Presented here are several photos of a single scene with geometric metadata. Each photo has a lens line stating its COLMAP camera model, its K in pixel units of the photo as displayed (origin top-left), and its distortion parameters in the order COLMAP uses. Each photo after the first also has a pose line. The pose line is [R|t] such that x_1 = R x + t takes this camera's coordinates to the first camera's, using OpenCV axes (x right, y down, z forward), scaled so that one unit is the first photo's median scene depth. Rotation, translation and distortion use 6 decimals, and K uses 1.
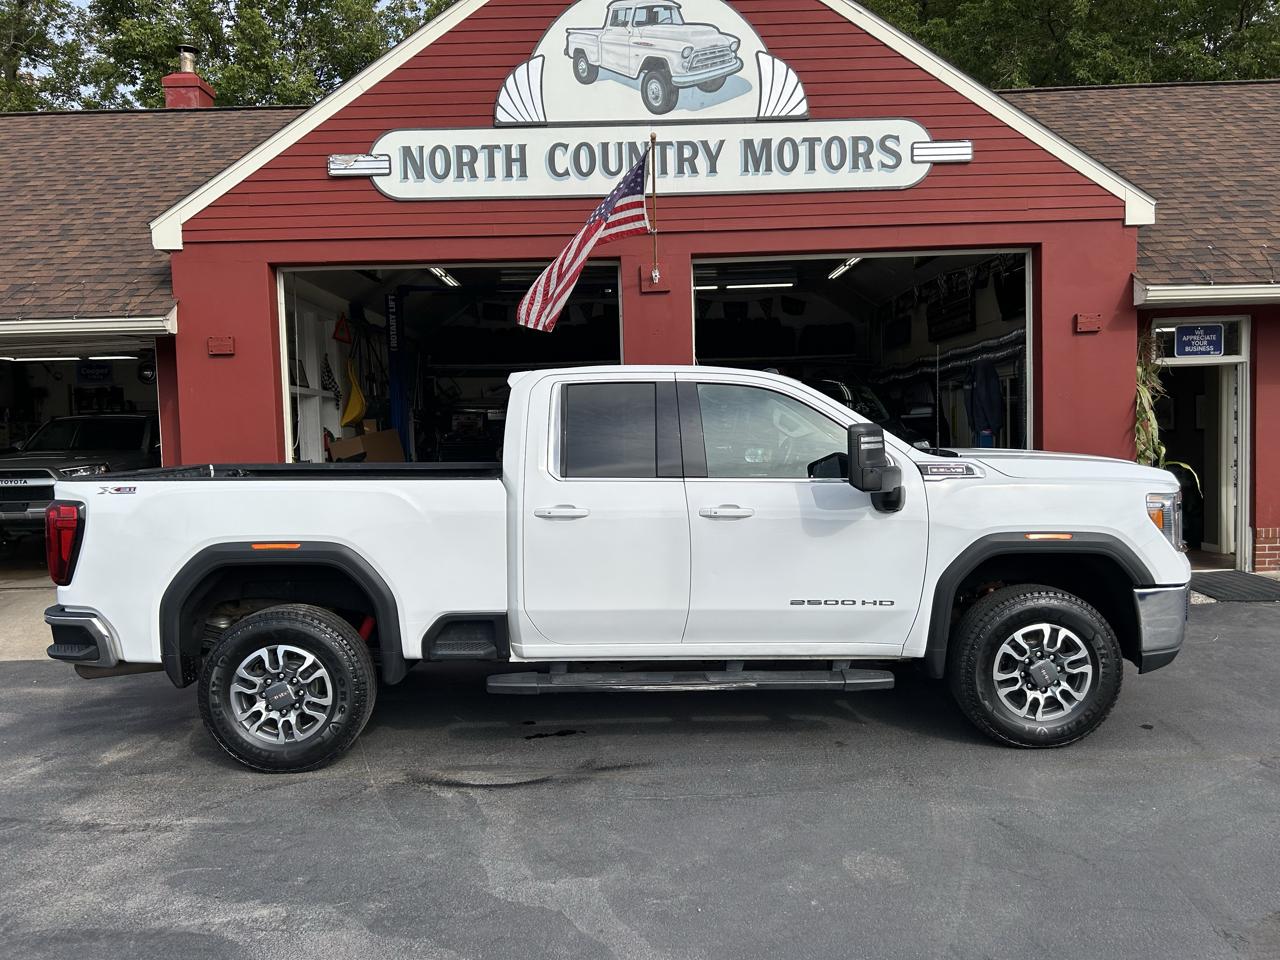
lens RADIAL K [[1009.1, 0, 644.1], [0, 1009.1, 477.5], [0, 0, 1]] dist [0.051776, -0.071182]
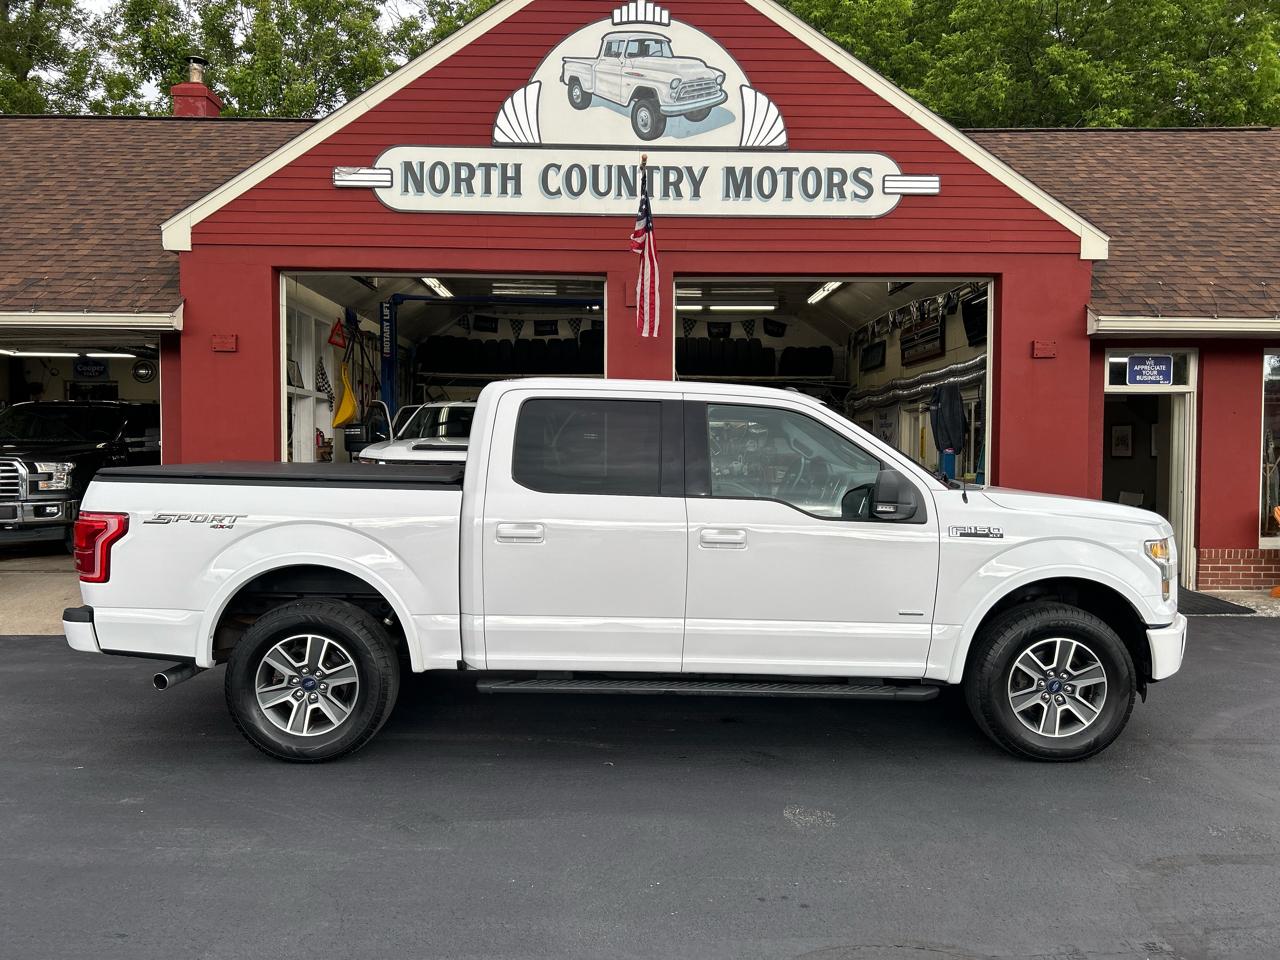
lens RADIAL K [[1011.3, 0, 644.6], [0, 1011.3, 475.9], [0, 0, 1]] dist [0.052940, -0.072554]
pose [[0.999381, 0.031720, 0.015207, 0.006898], [-0.031361, 0.999237, -0.023268, 0.018388], [-0.015933, 0.022777, 0.999614, -0.056776]]
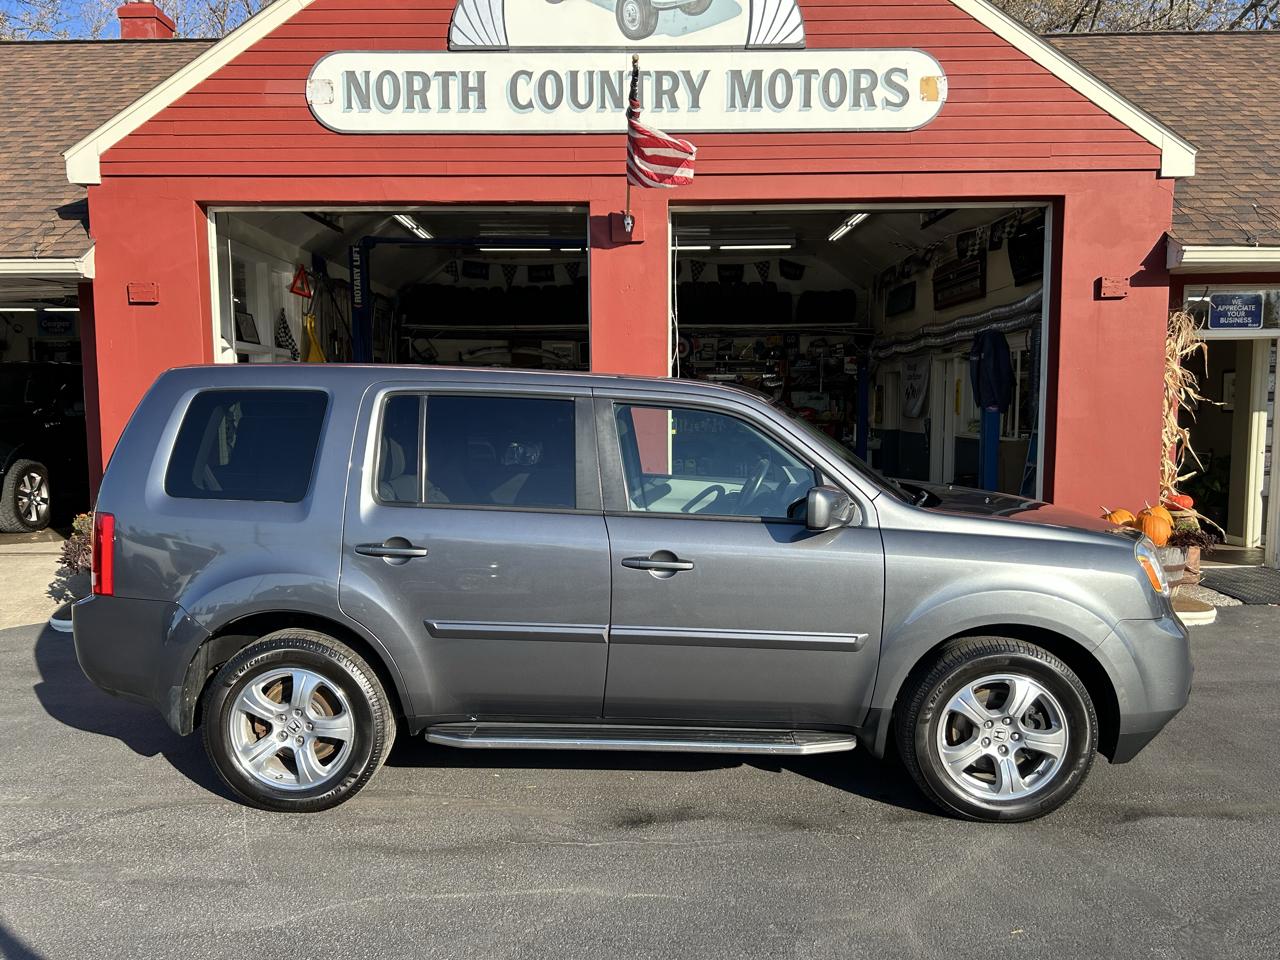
lens RADIAL K [[998.6, 0, 633.2], [0, 998.6, 484.3], [0, 0, 1]] dist [0.048497, -0.060398]
pose [[0.999623, 0.023492, -0.014193, 0.034004], [-0.022947, 0.999036, 0.037423, -0.003576], [0.015059, -0.037083, 0.999199, 0.109585]]
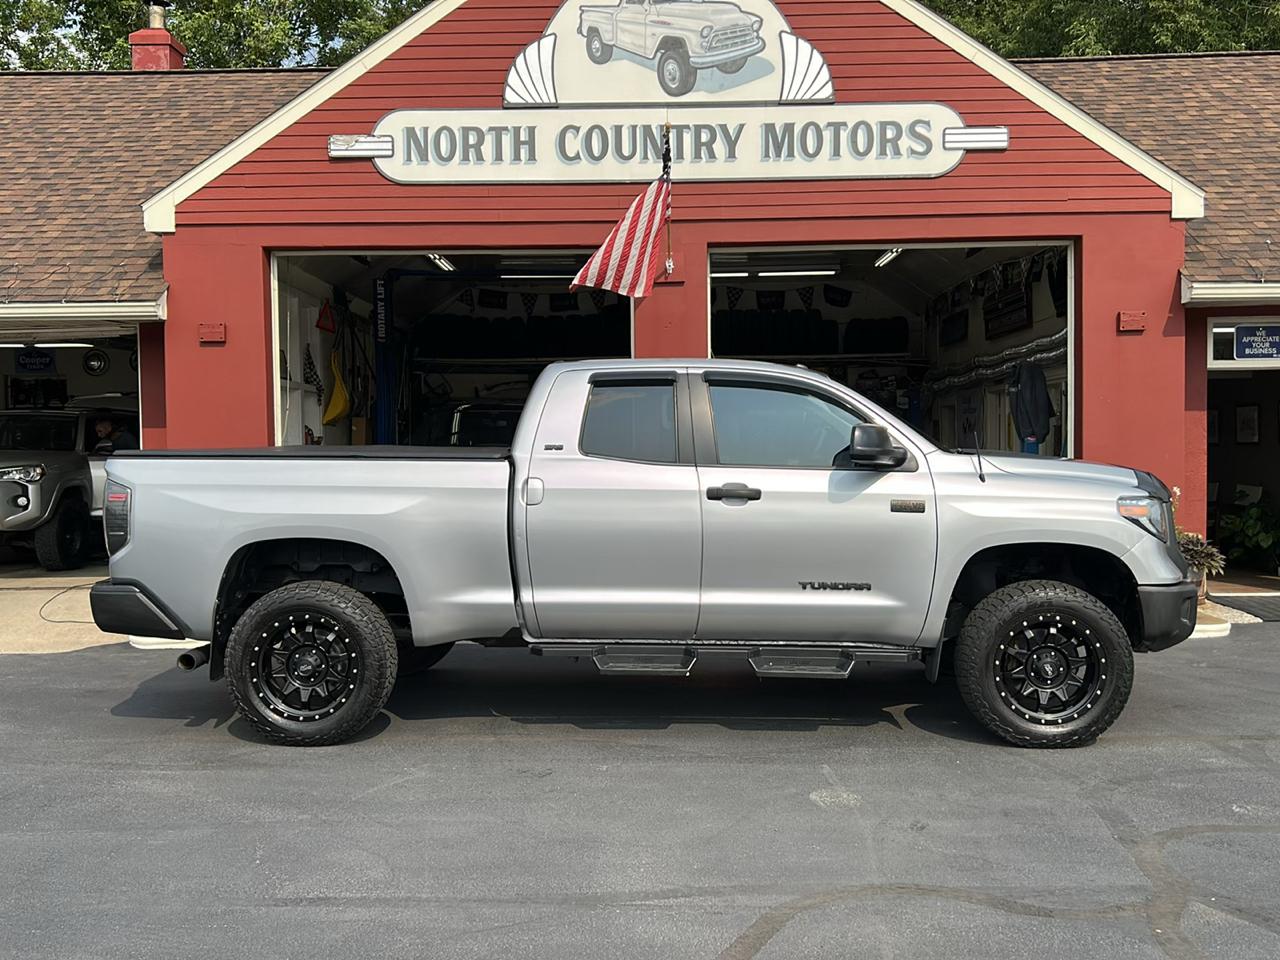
lens RADIAL K [[1306.3, 0, 639.6], [0, 1306.3, 481.4], [0, 0, 1]] dist [0.077221, -0.149926]
pose [[0.999557, 0.016731, -0.024625, 0.017125], [-0.017292, 0.999591, -0.022771, 0.030685], [0.024234, 0.023186, 0.999437, -0.220243]]
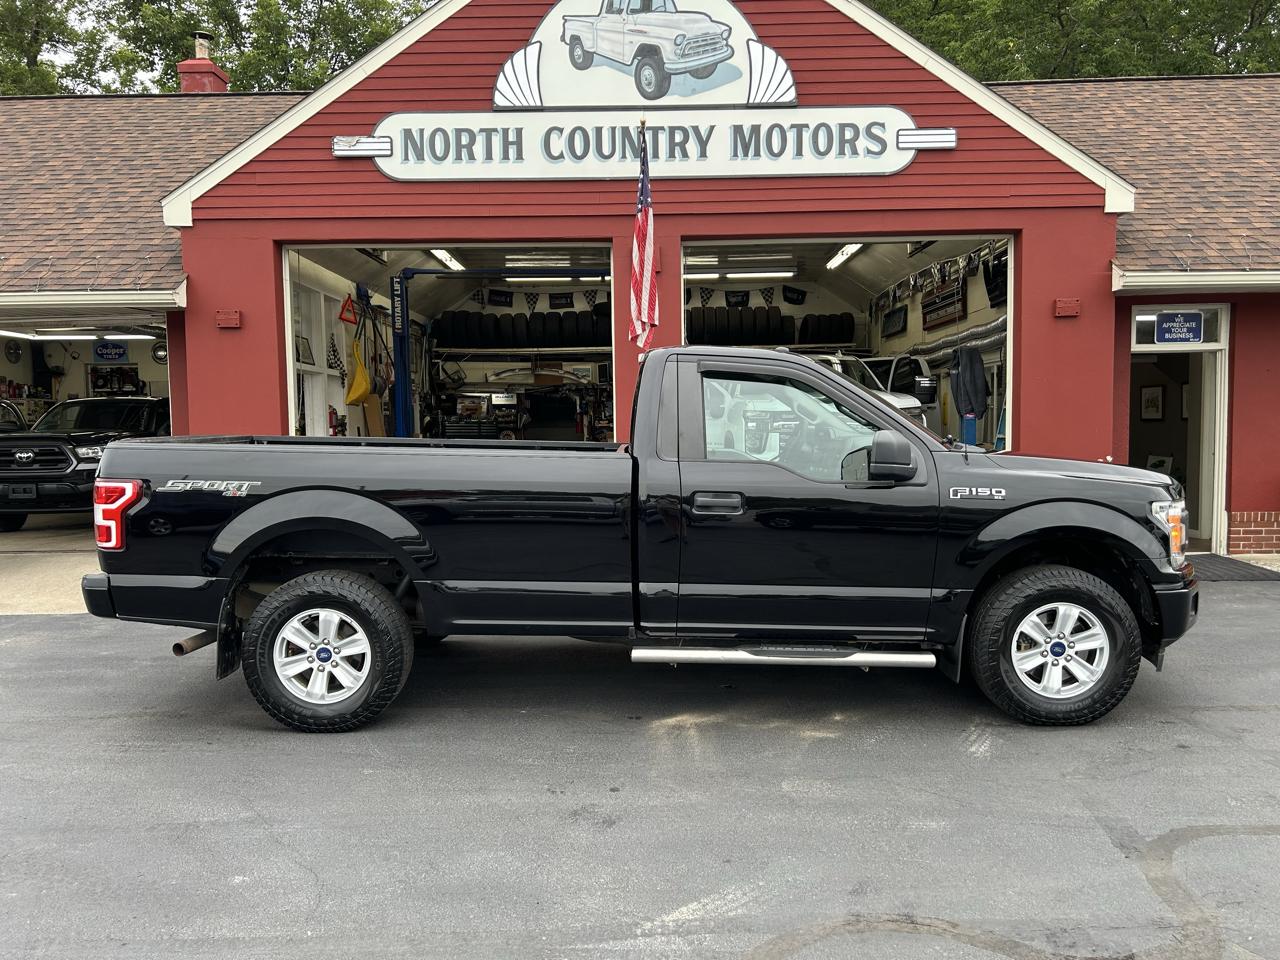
lens RADIAL K [[1011.7, 0, 641.5], [0, 1011.7, 485.5], [0, 0, 1]] dist [0.051560, -0.070193]
pose [[0.999739, 0.015223, -0.017039, 0.027974], [-0.015051, 0.999835, 0.010183, 0.023621], [0.017191, -0.009923, 0.999803, -0.038673]]
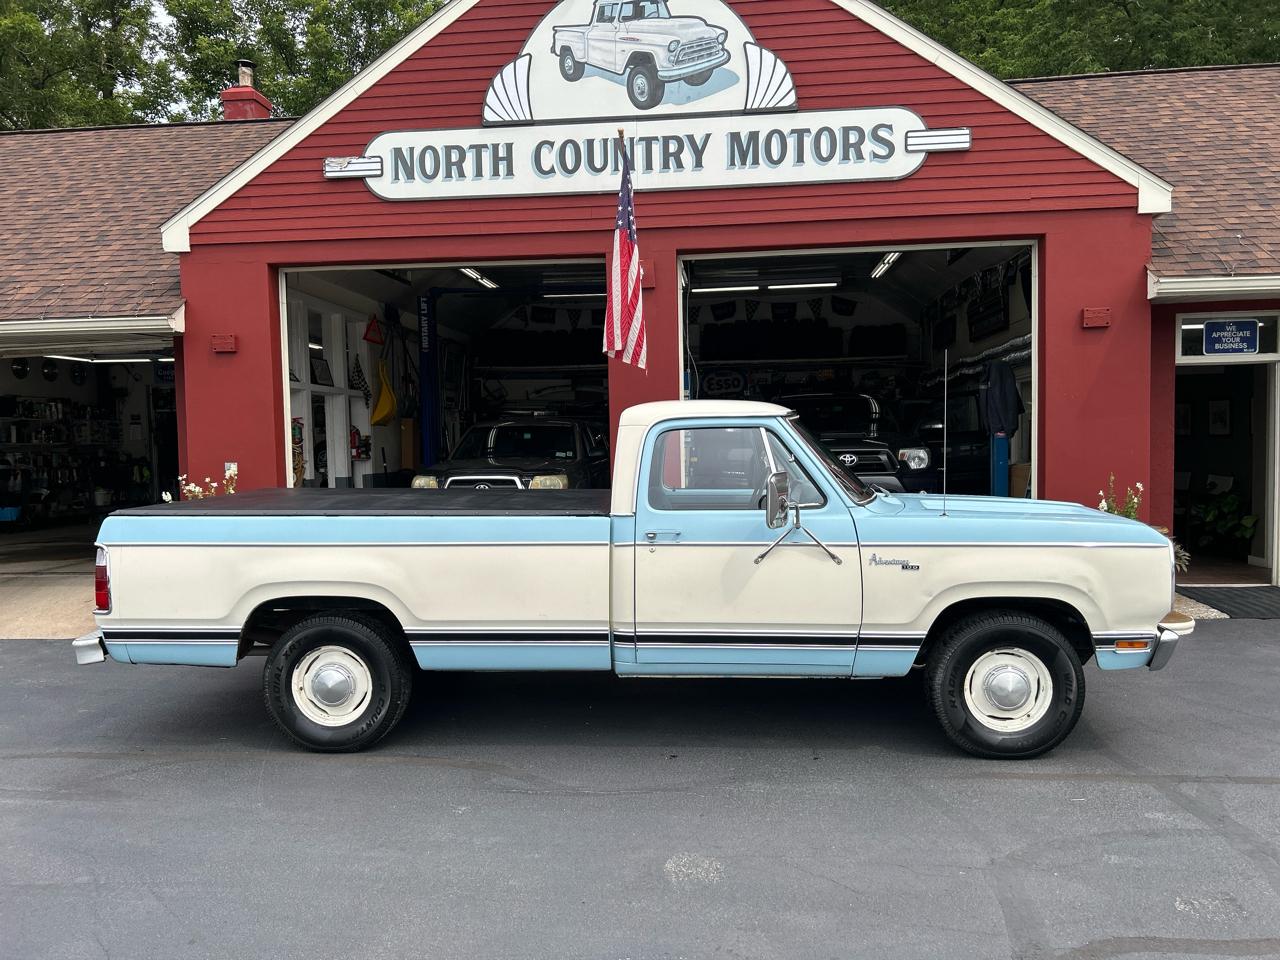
lens RADIAL K [[1009.1, 0, 642.0], [0, 1009.1, 482.0], [0, 0, 1]] dist [0.046502, -0.063294]
pose [[0.993252, 0.014007, -0.115131, 0.130931], [-0.014312, 0.999896, -0.001818, 0.007756], [0.115094, 0.003453, 0.993349, 0.016775]]
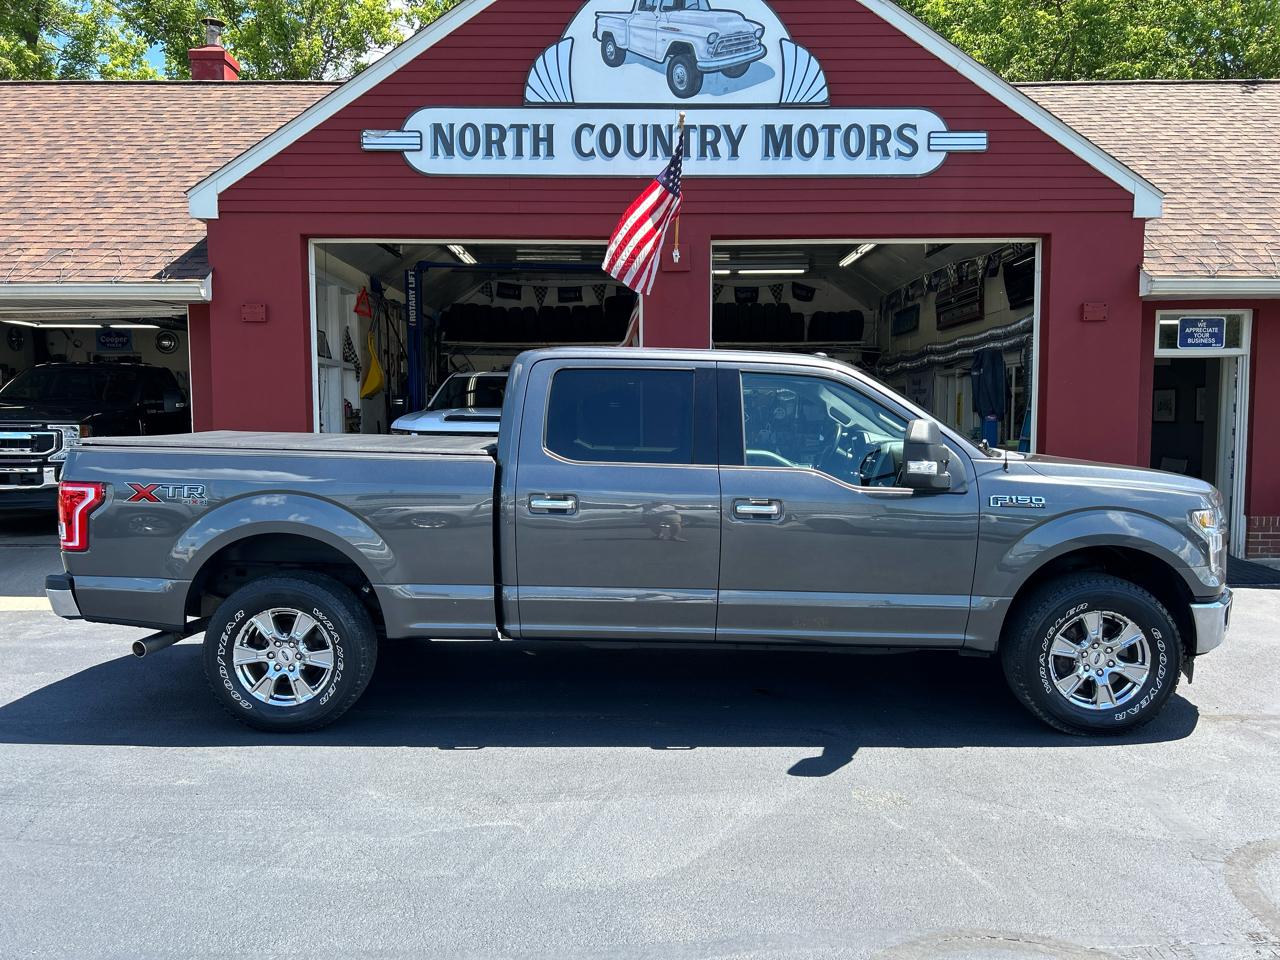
lens RADIAL K [[1013.2, 0, 640.4], [0, 1013.2, 484.1], [0, 0, 1]] dist [0.051625, -0.069273]
pose [[0.999677, 0.025391, -0.001356, -0.017469], [-0.025363, 0.999521, 0.017724, 0.015599], [0.001806, -0.017684, 0.999842, -0.039366]]
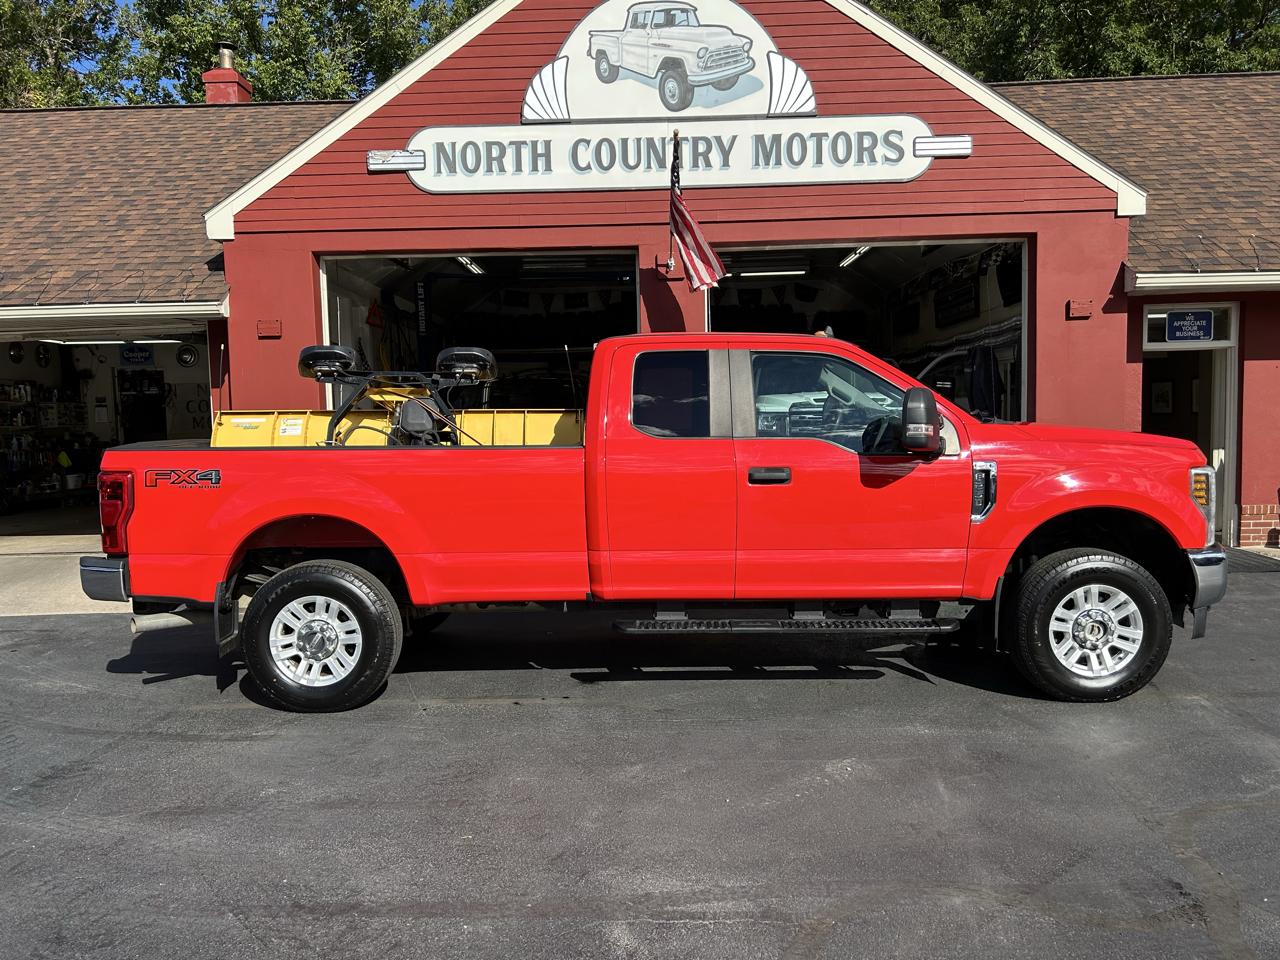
lens RADIAL K [[1015.1, 0, 631.8], [0, 1015.1, 487.8], [0, 0, 1]] dist [0.051942, -0.070885]
pose [[0.999596, 0.006820, -0.027601, 0.001146], [-0.006265, 0.999778, 0.020134, 0.015916], [0.027732, -0.019953, 0.999416, -0.080719]]
